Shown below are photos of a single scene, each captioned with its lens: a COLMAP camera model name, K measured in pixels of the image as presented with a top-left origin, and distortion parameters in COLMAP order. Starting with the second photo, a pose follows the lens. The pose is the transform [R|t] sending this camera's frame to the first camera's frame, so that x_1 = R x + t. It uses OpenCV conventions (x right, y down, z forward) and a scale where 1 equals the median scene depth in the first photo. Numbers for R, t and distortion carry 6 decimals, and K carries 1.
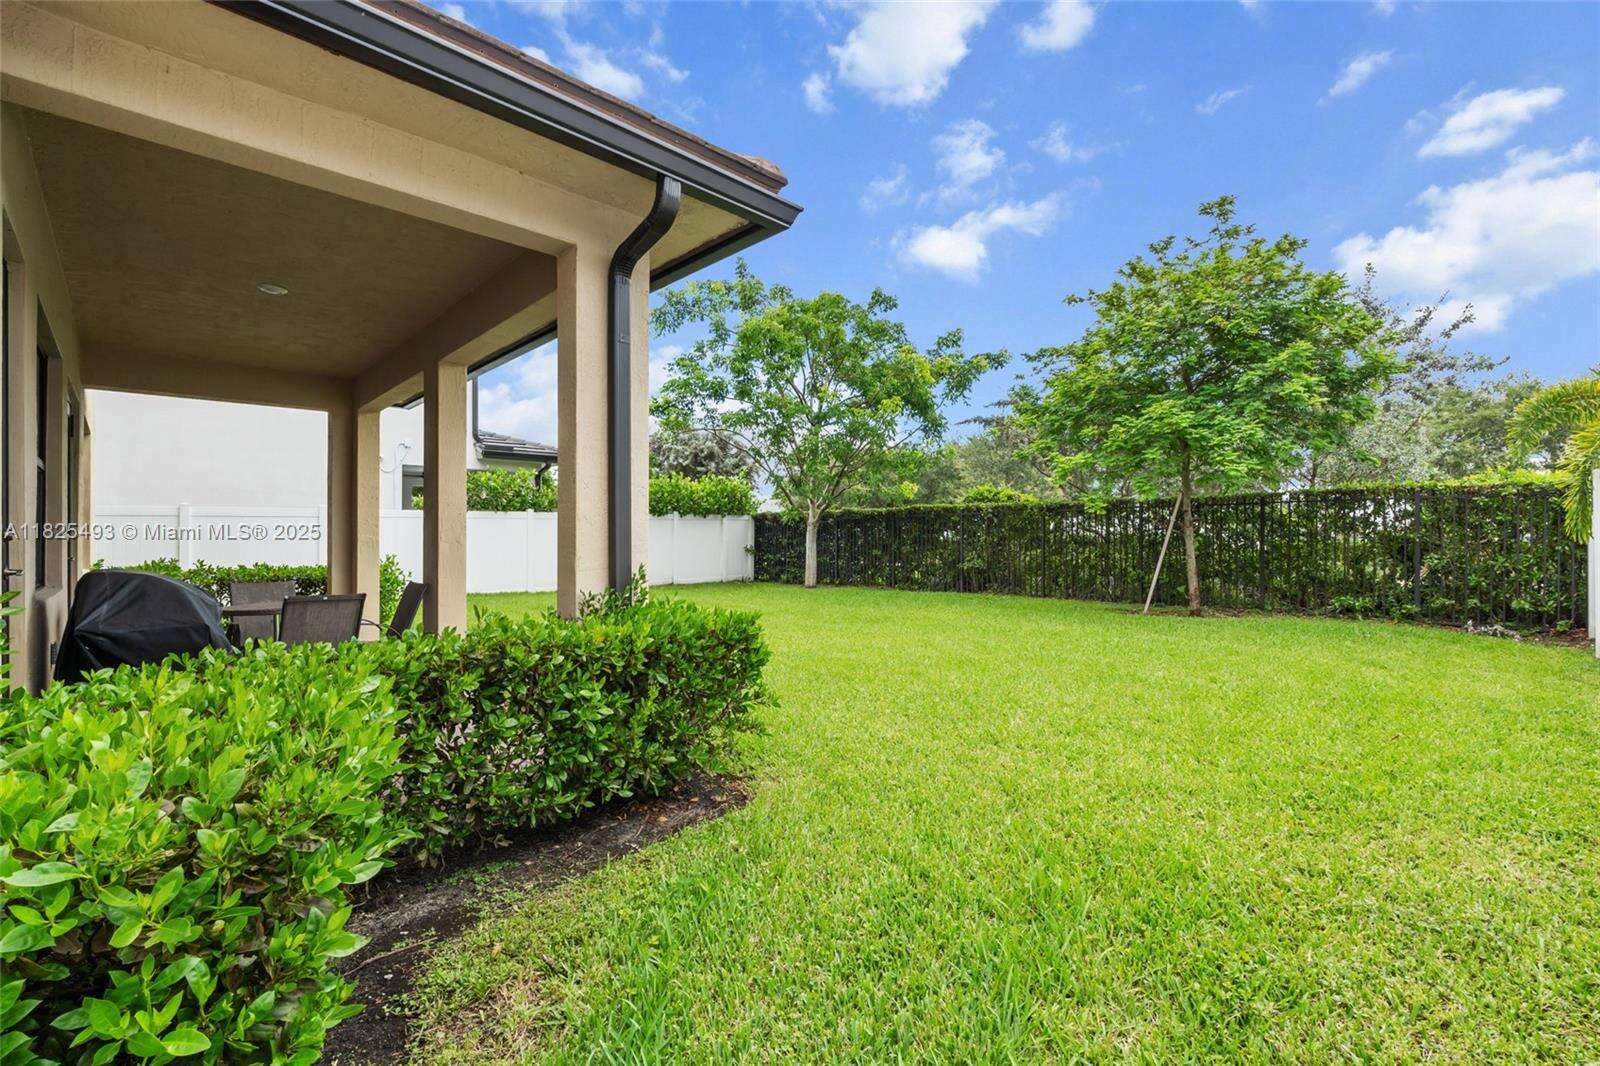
lens RADIAL K [[704.7, 0, 800.0], [0, 704.7, 533.0], [0, 0, 1]] dist [0.002833, 0.000204]
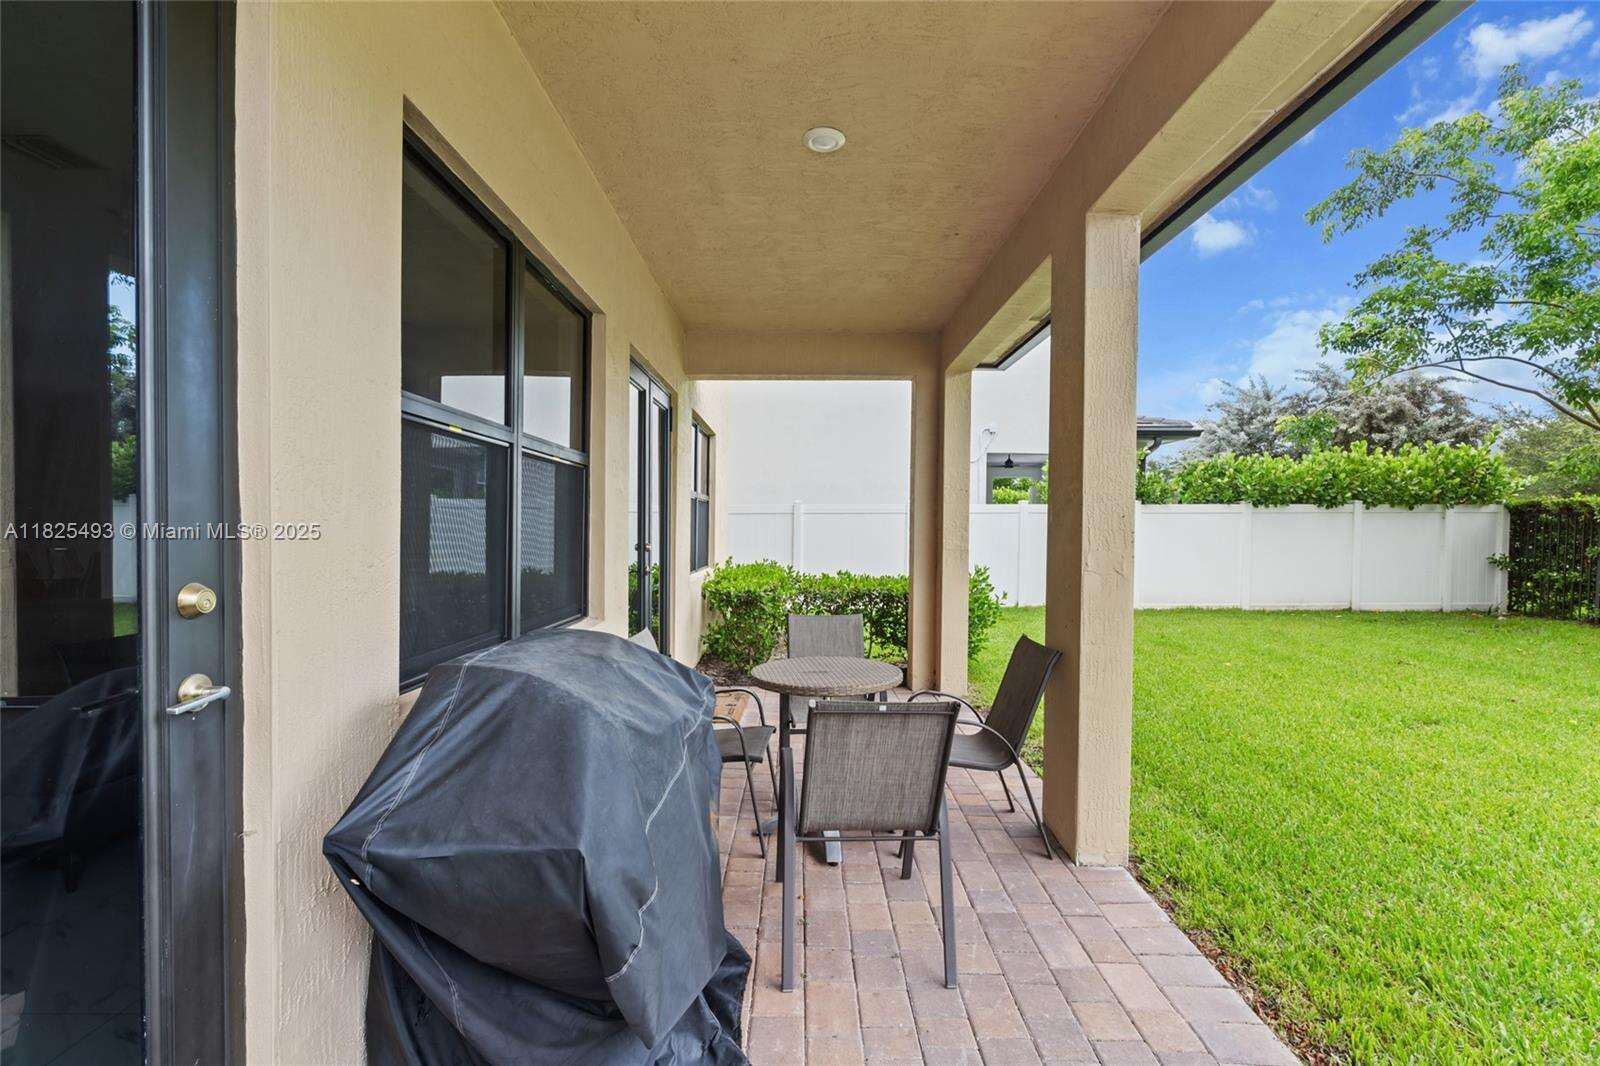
lens RADIAL K [[704.7, 0, 800.0], [0, 704.7, 533.0], [0, 0, 1]] dist [0.002833, 0.000204]
pose [[0.725132, 0.016332, -0.688417, -0.113208], [-0.006782, 0.999840, 0.016576, -0.008350], [0.688577, -0.007351, 0.725126, 0.179762]]
